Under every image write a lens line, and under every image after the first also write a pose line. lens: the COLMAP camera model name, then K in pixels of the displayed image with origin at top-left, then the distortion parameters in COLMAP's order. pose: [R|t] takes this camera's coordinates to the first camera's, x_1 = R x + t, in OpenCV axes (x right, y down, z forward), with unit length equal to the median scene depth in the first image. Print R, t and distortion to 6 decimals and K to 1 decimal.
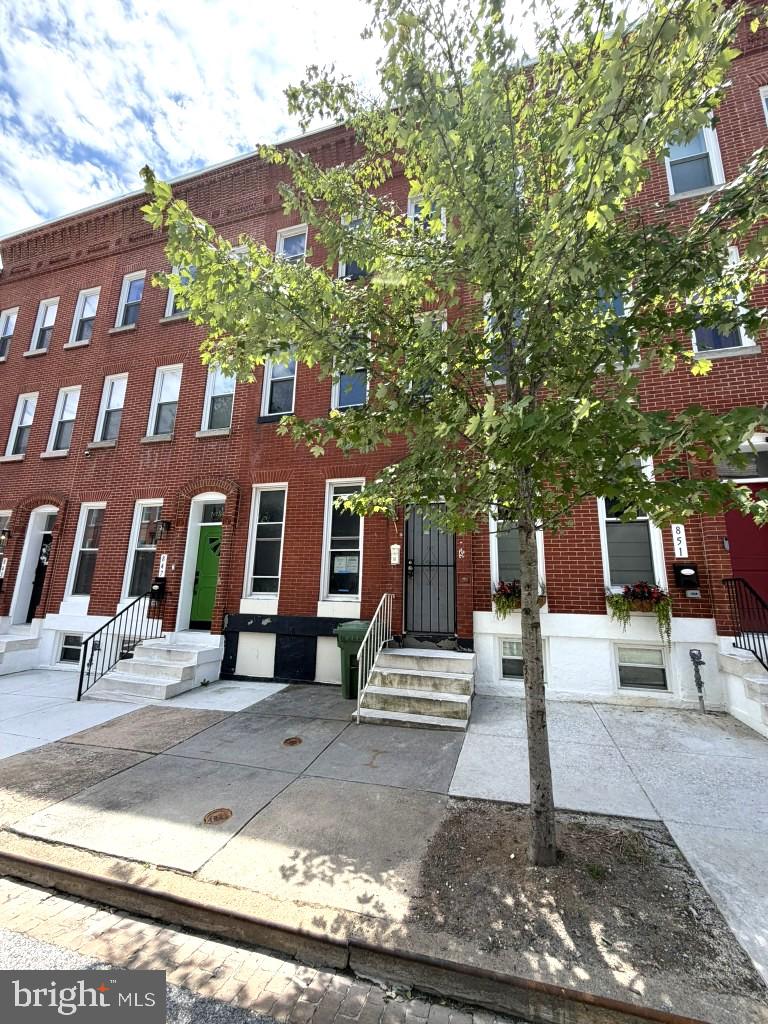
lens RADIAL K [[403.0, 0, 383.8], [0, 403.0, 507.5], [0, 0, 1]] dist [-0.003551, -0.000040]
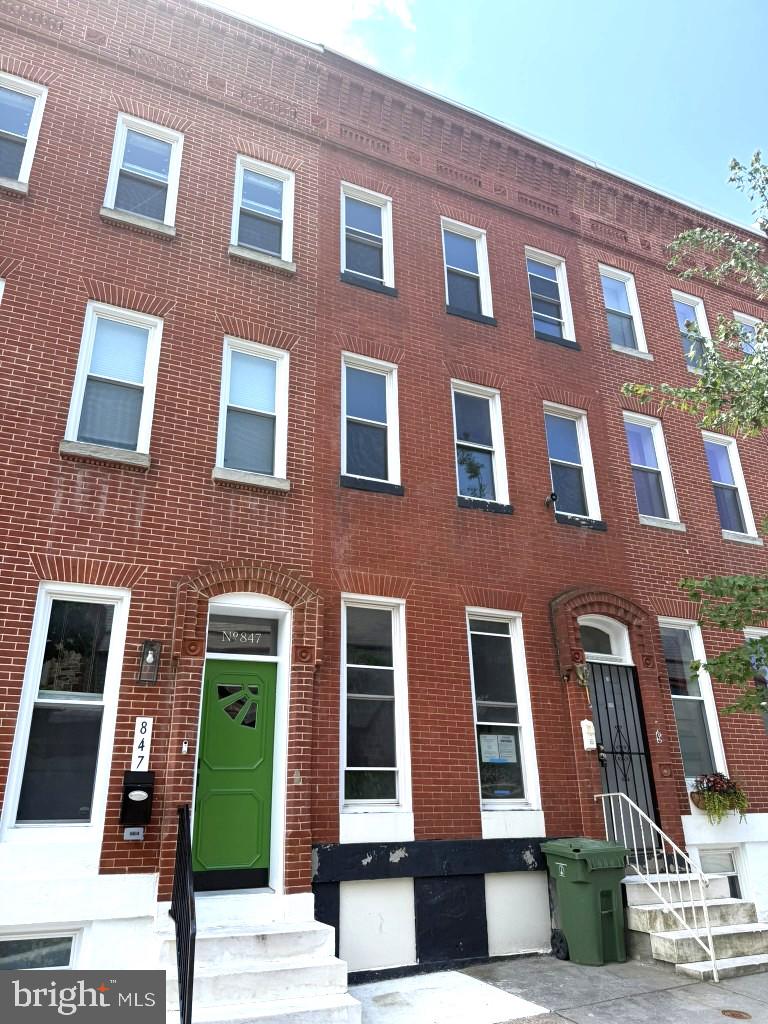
lens RADIAL K [[714.1, 0, 384.0], [0, 714.1, 512.0], [0, 0, 1]] dist [0.031294, -0.043669]
pose [[0.755789, 0.221158, 0.616338, -1.151648], [-0.105359, 0.970047, -0.218880, 0.053864], [-0.646284, 0.100490, 0.756452, 0.263909]]
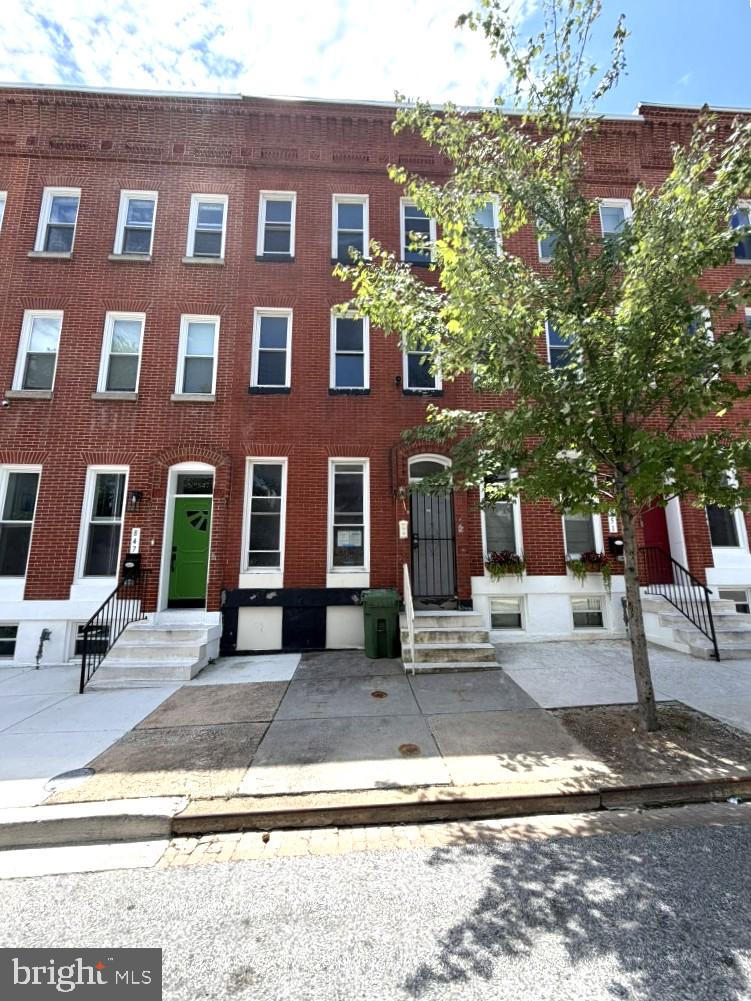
lens RADIAL K [[402.1, 0, 375.9], [0, 402.1, 496.3], [0, 0, 1]] dist [-0.002309, -0.000293]
pose [[0.942727, 0.030449, 0.332171, -0.442844], [-0.042940, 0.998617, 0.030327, -0.006672], [-0.330789, -0.042854, 0.942731, -0.027987]]
